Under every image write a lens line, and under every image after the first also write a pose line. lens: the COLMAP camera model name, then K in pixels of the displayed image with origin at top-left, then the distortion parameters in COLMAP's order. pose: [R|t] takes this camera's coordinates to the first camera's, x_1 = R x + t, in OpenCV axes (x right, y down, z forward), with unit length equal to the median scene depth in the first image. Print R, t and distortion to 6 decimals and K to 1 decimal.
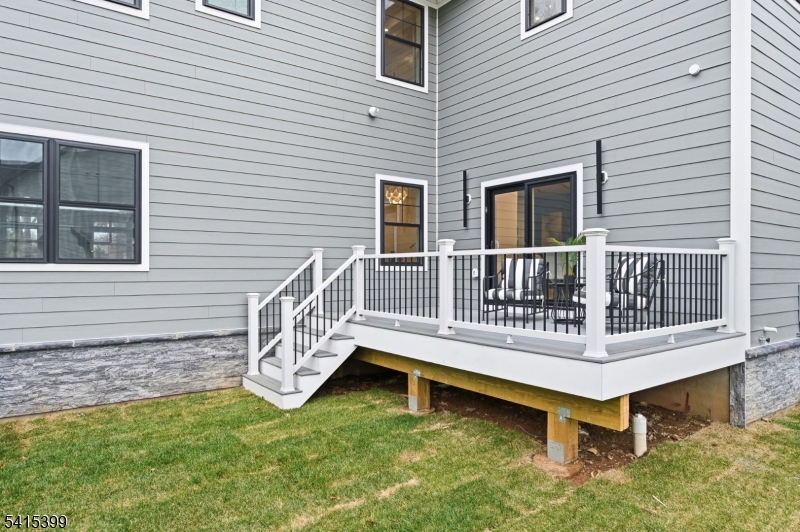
lens RADIAL K [[527.3, 0, 397.7], [0, 527.3, 262.4], [0, 0, 1]] dist [-0.003075, -0.000519]
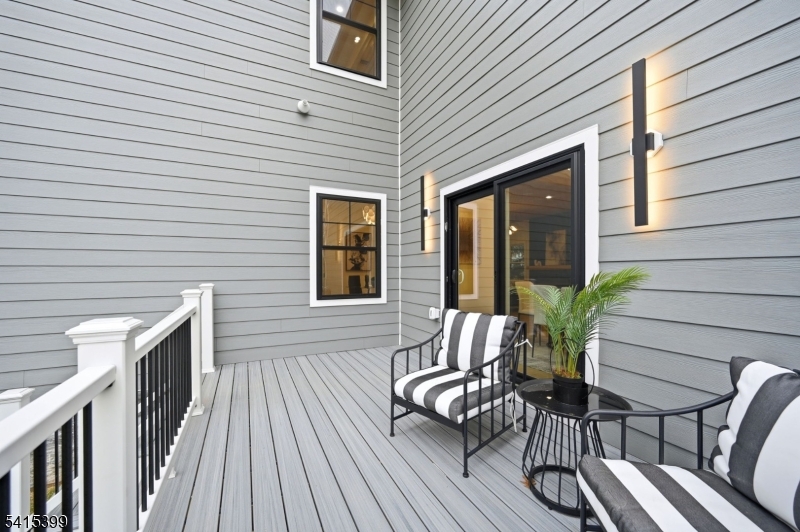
lens RADIAL K [[319.2, 0, 398.7], [0, 319.2, 264.1], [0, 0, 1]] dist [-0.000863, -0.000272]
pose [[0.980289, -0.002398, -0.197556, 0.186192], [0.001623, 0.999990, -0.004083, -0.046361], [0.197563, 0.003682, 0.980283, 0.550800]]
